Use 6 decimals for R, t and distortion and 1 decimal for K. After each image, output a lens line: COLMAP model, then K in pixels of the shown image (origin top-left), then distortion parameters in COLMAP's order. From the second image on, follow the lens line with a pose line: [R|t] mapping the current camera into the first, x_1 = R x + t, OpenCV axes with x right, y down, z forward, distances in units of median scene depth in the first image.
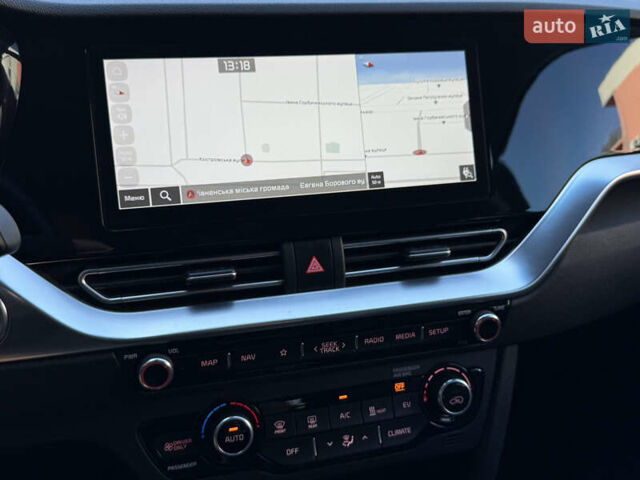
lens RADIAL K [[716.2, 0, 319.8], [0, 716.2, 234.8], [0, 0, 1]] dist [0.100584, 0.000000]
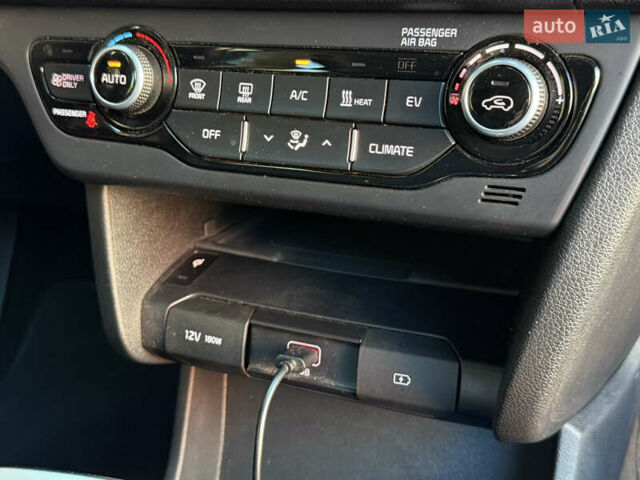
lens RADIAL K [[777.4, 0, 321.8], [0, 777.4, 241.9], [0, 0, 1]] dist [0.101695, 0.000000]
pose [[0.762598, 0.241170, -0.600234, 0.448422], [-0.154701, 0.968971, 0.192777, 0.243742], [0.628101, -0.054155, 0.776245, 0.534387]]
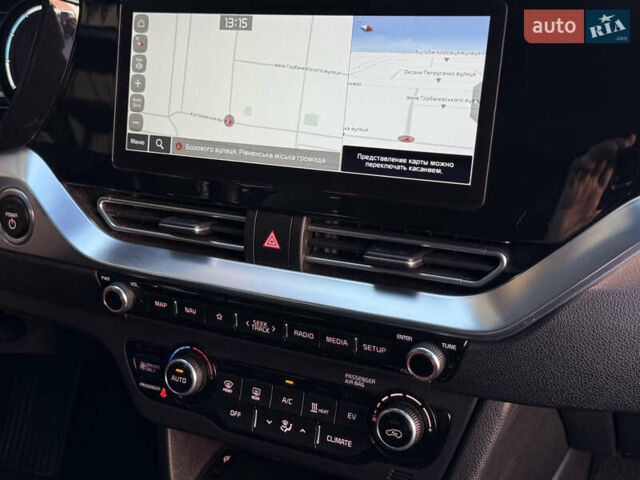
lens RADIAL K [[777.4, 0, 322.7], [0, 777.4, 241.0], [0, 0, 1]] dist [0.101695, 0.000000]
pose [[0.731135, 0.235948, -0.640133, 0.689178], [-0.163187, 0.971537, 0.171715, -0.142268], [0.662429, -0.021085, 0.748828, 0.262147]]
